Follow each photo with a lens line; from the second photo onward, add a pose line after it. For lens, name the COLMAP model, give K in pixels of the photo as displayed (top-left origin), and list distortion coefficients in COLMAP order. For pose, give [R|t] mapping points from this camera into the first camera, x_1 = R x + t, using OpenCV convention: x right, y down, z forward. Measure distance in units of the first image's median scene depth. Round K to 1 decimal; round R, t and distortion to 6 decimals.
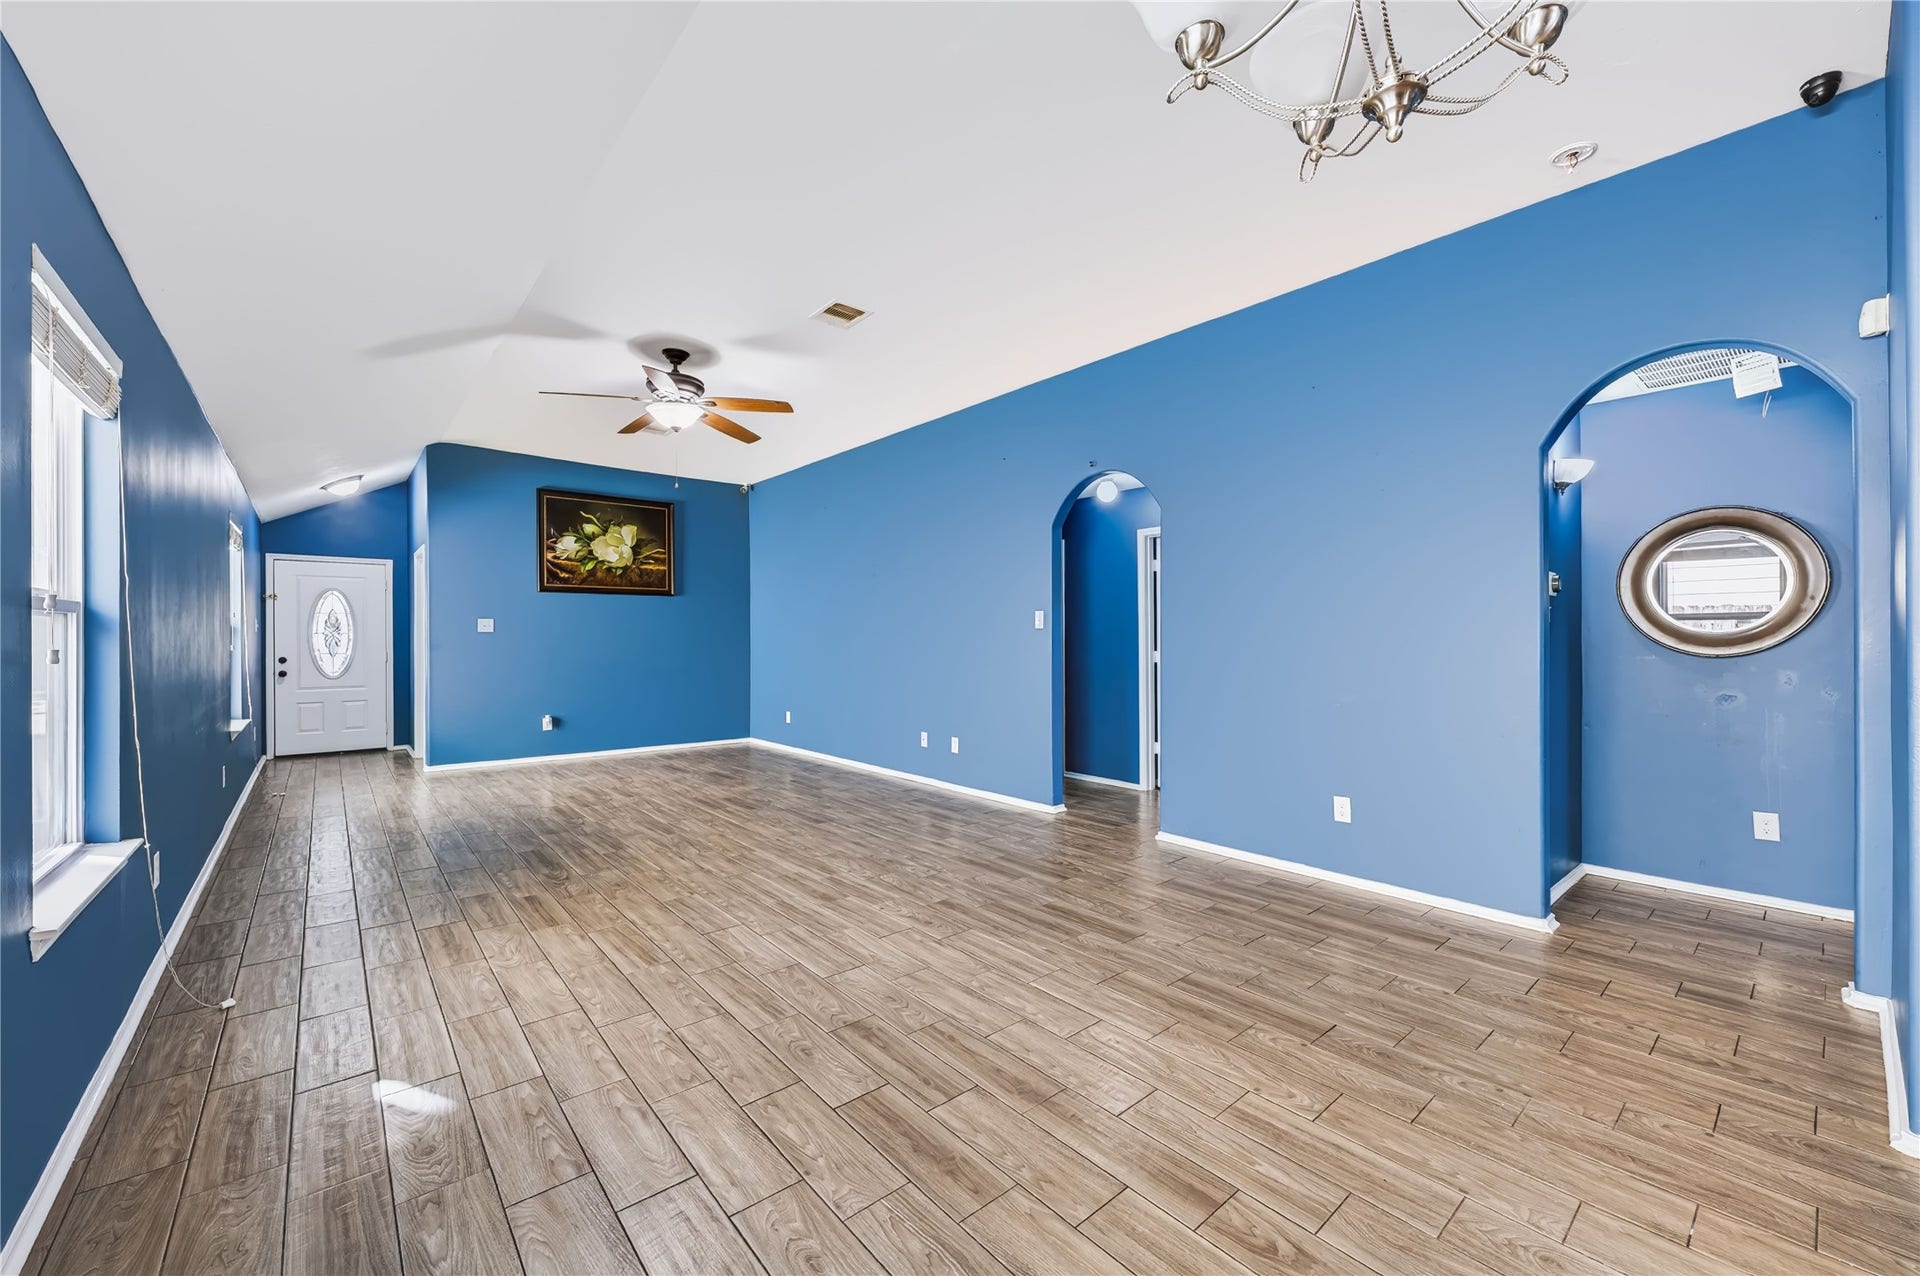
lens RADIAL K [[743.9, 0, 969.5], [0, 743.9, 639.7], [0, 0, 1]] dist [-0.015759, -0.000091]
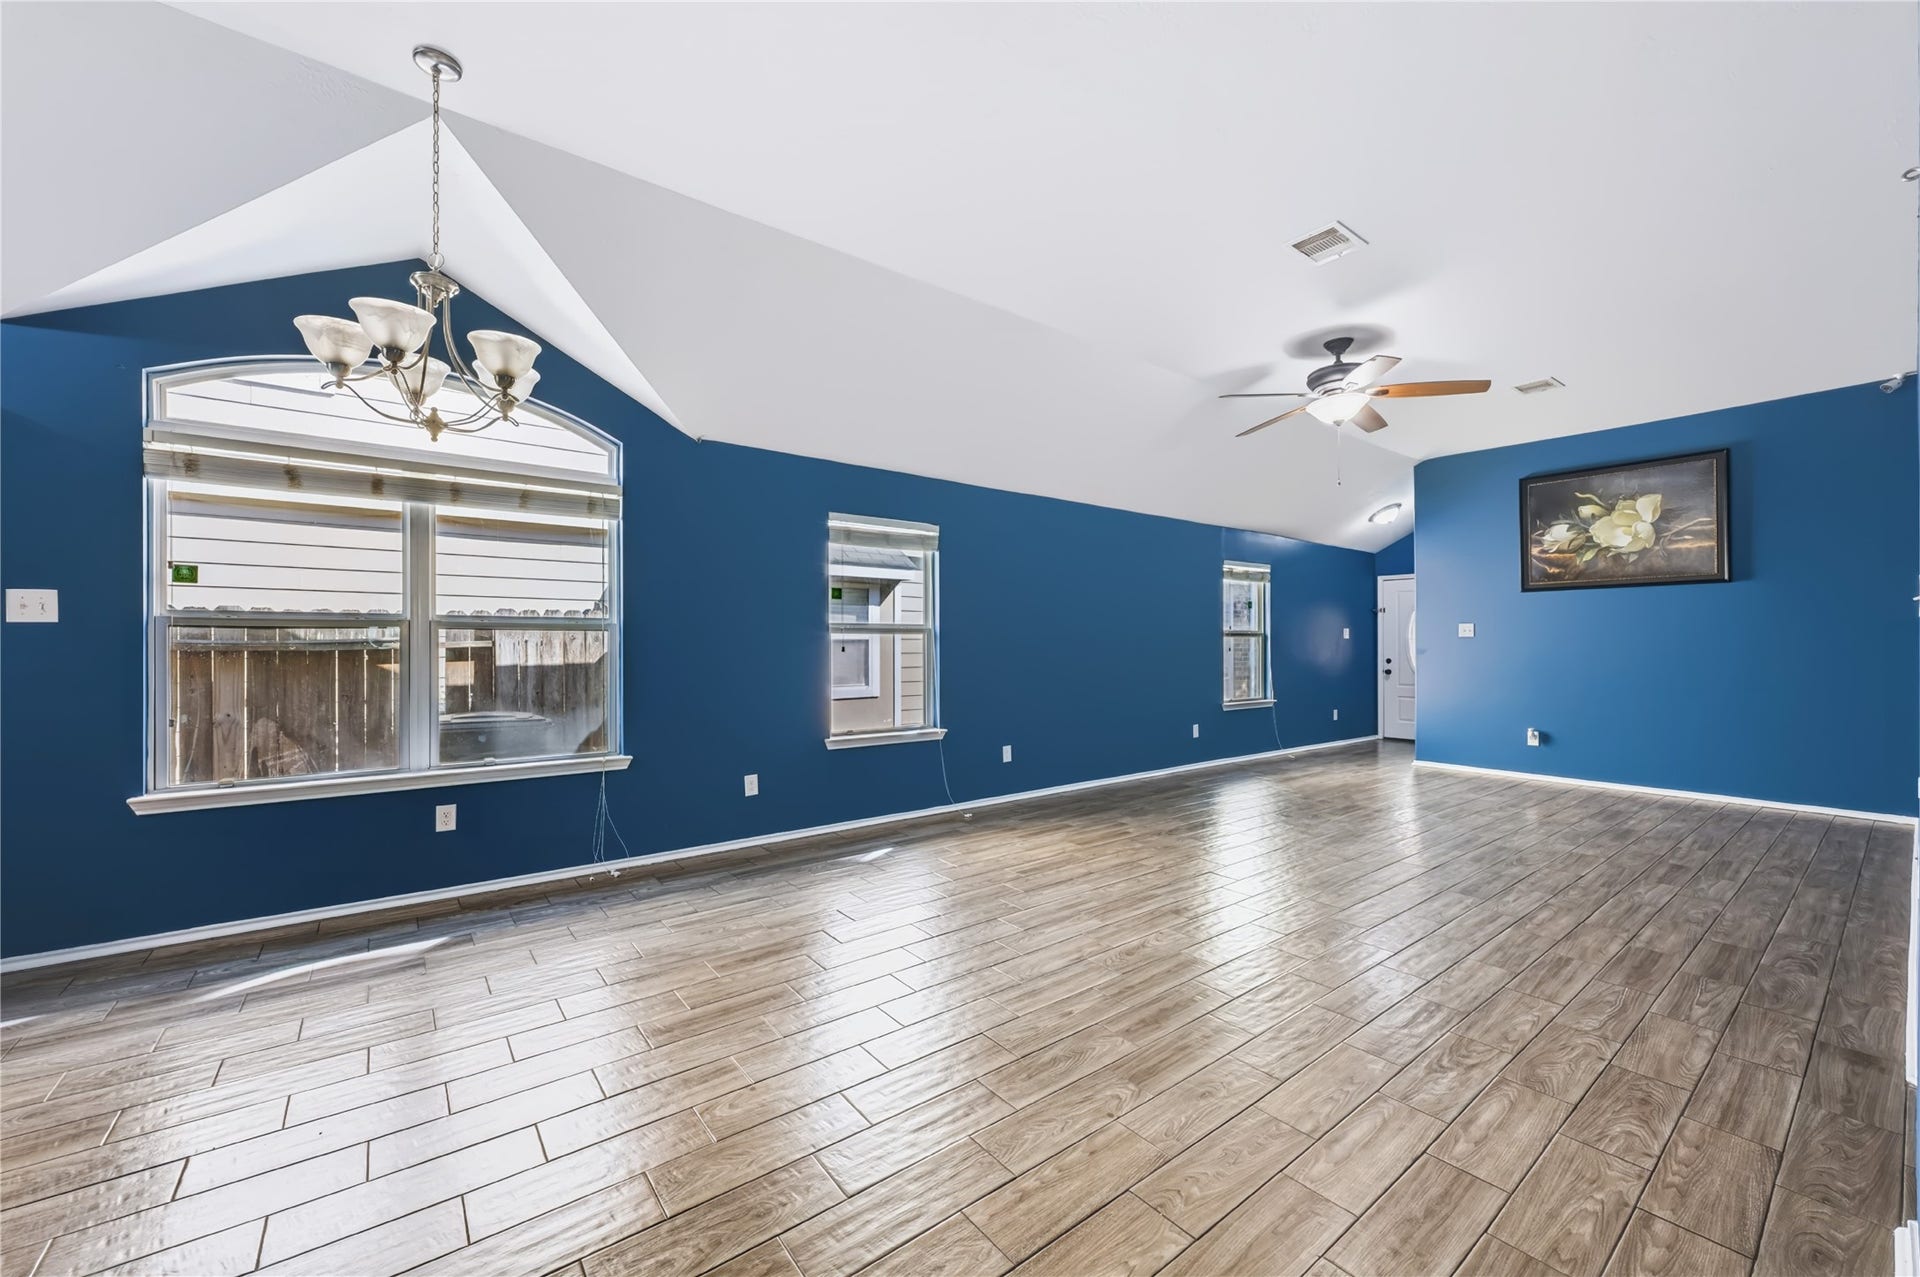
lens RADIAL K [[743.9, 0, 952.8], [0, 743.9, 643.4], [0, 0, 1]] dist [-0.015759, -0.000091]
pose [[-0.060131, 0.000566, -0.998190, 0.360308], [-0.003333, 0.999994, 0.000768, 0.000410], [0.998185, 0.003373, -0.060129, 0.348455]]
